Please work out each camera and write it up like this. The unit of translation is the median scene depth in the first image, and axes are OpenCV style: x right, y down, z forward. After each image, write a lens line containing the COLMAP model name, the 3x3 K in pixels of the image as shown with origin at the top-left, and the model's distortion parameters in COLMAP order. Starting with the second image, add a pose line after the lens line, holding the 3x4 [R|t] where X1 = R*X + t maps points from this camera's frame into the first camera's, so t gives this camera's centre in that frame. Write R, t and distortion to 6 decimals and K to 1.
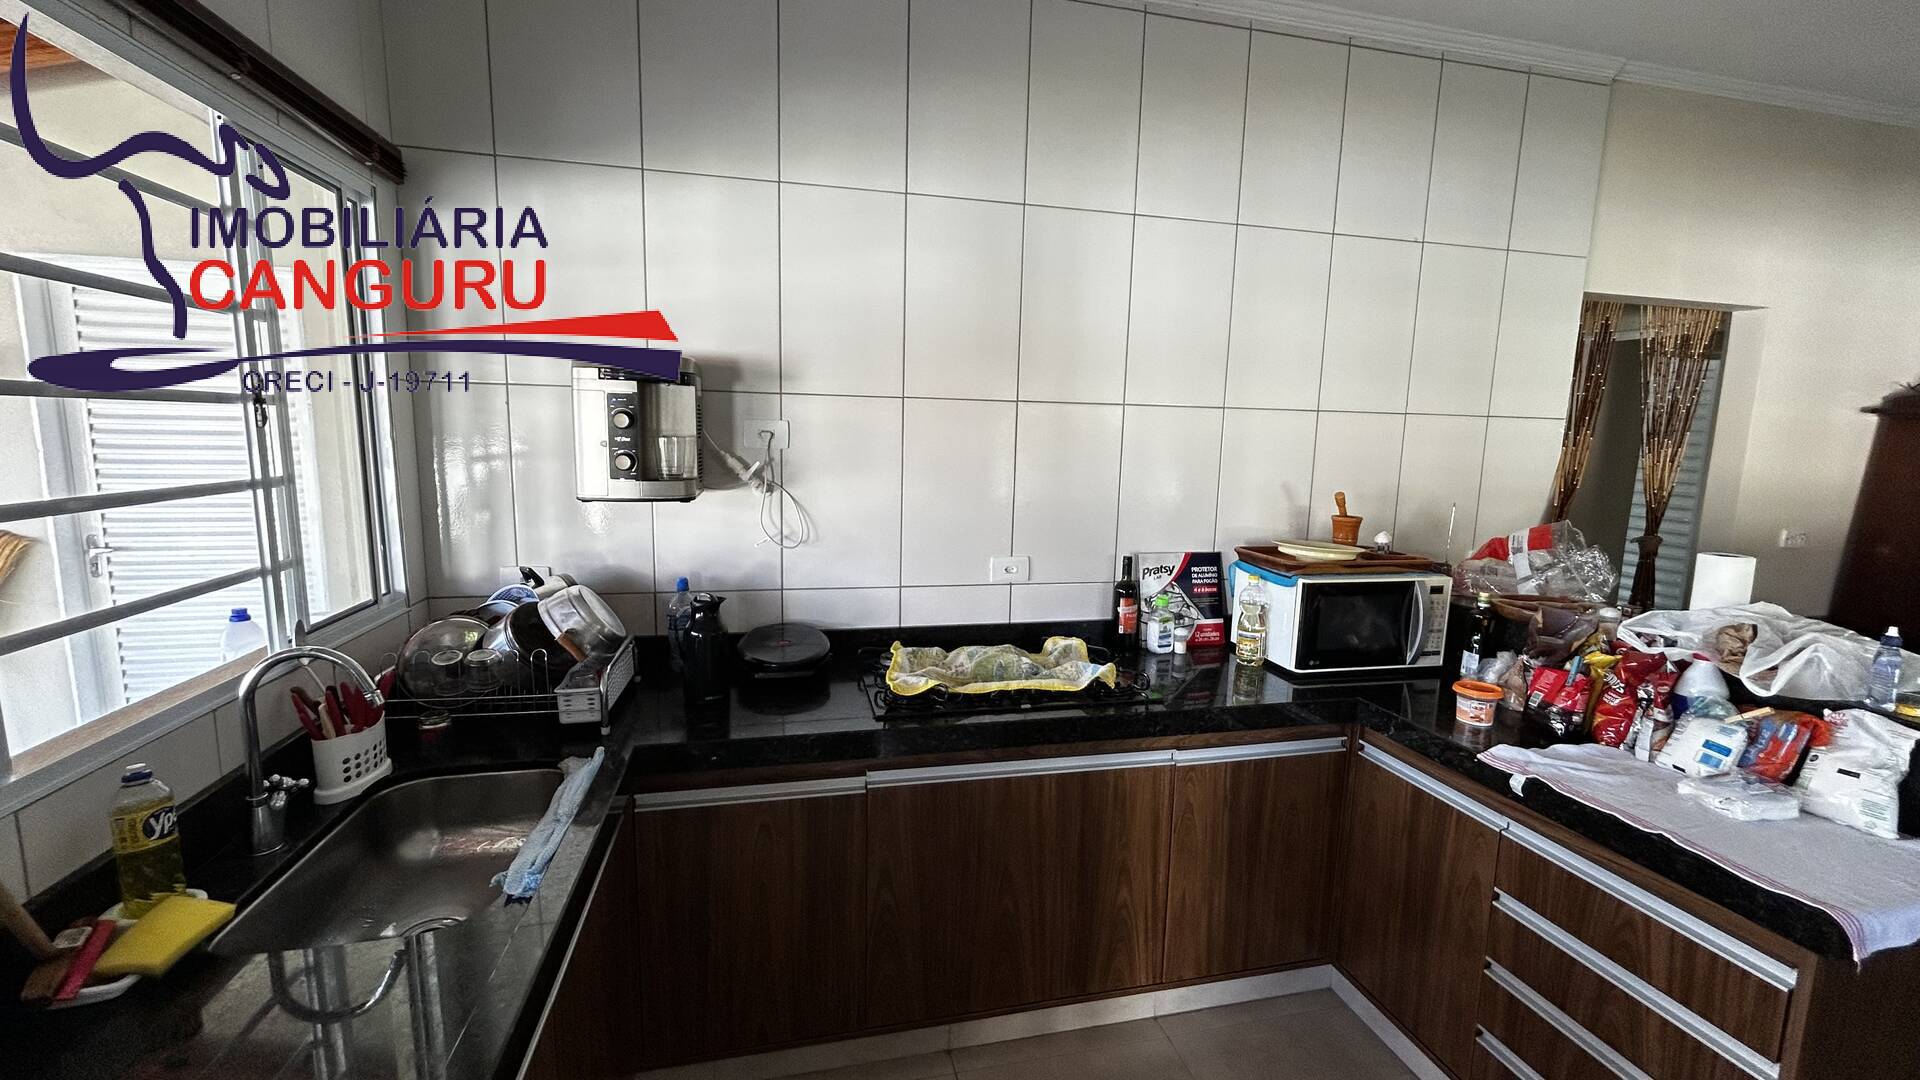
lens RADIAL K [[775.6, 0, 961.4], [0, 775.6, 539.4], [0, 0, 1]] dist [-0.001796, 0.000826]
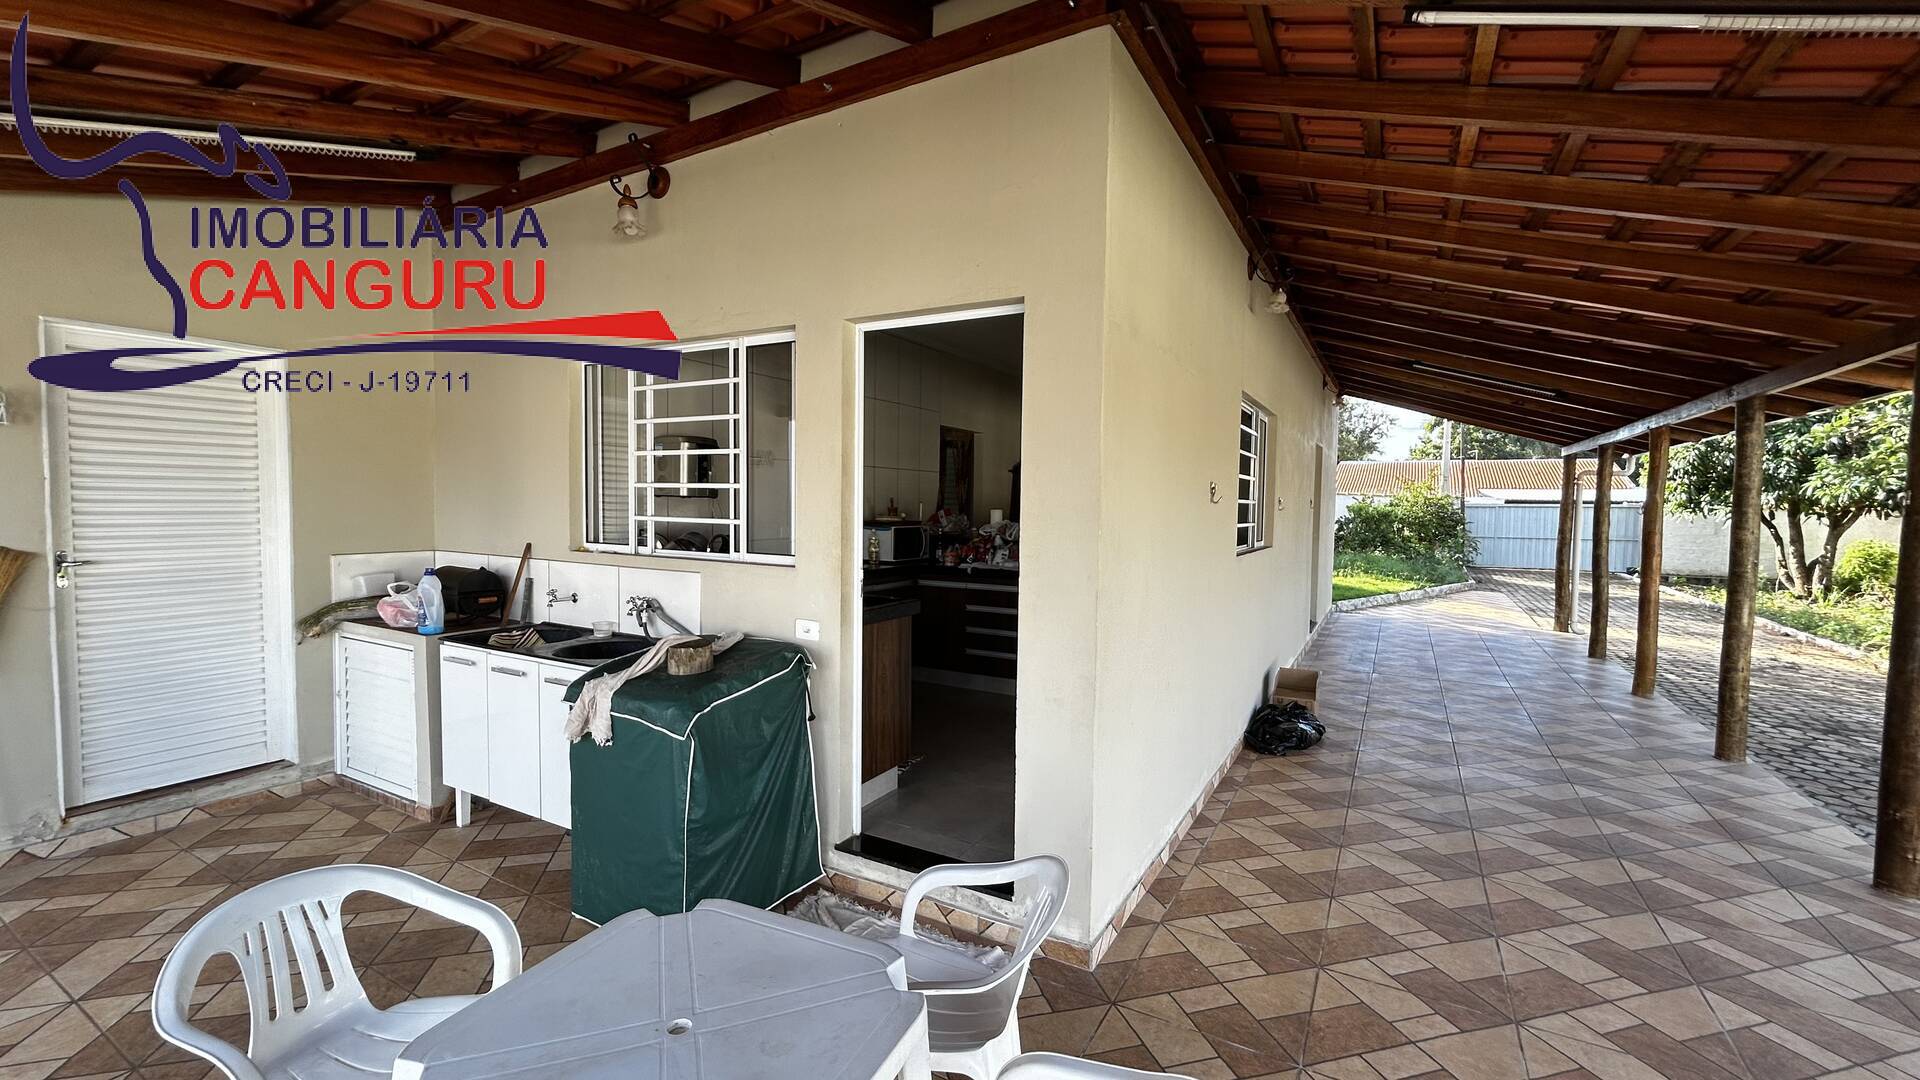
lens RADIAL K [[775.6, 0, 974.8], [0, 775.6, 540.6], [0, 0, 1]] dist [-0.001796, 0.000826]
pose [[0.678020, -0.048159, 0.733464, -1.745747], [0.111651, 0.993020, -0.038010, 0.297161], [-0.726515, 0.107663, 0.678664, -1.360113]]
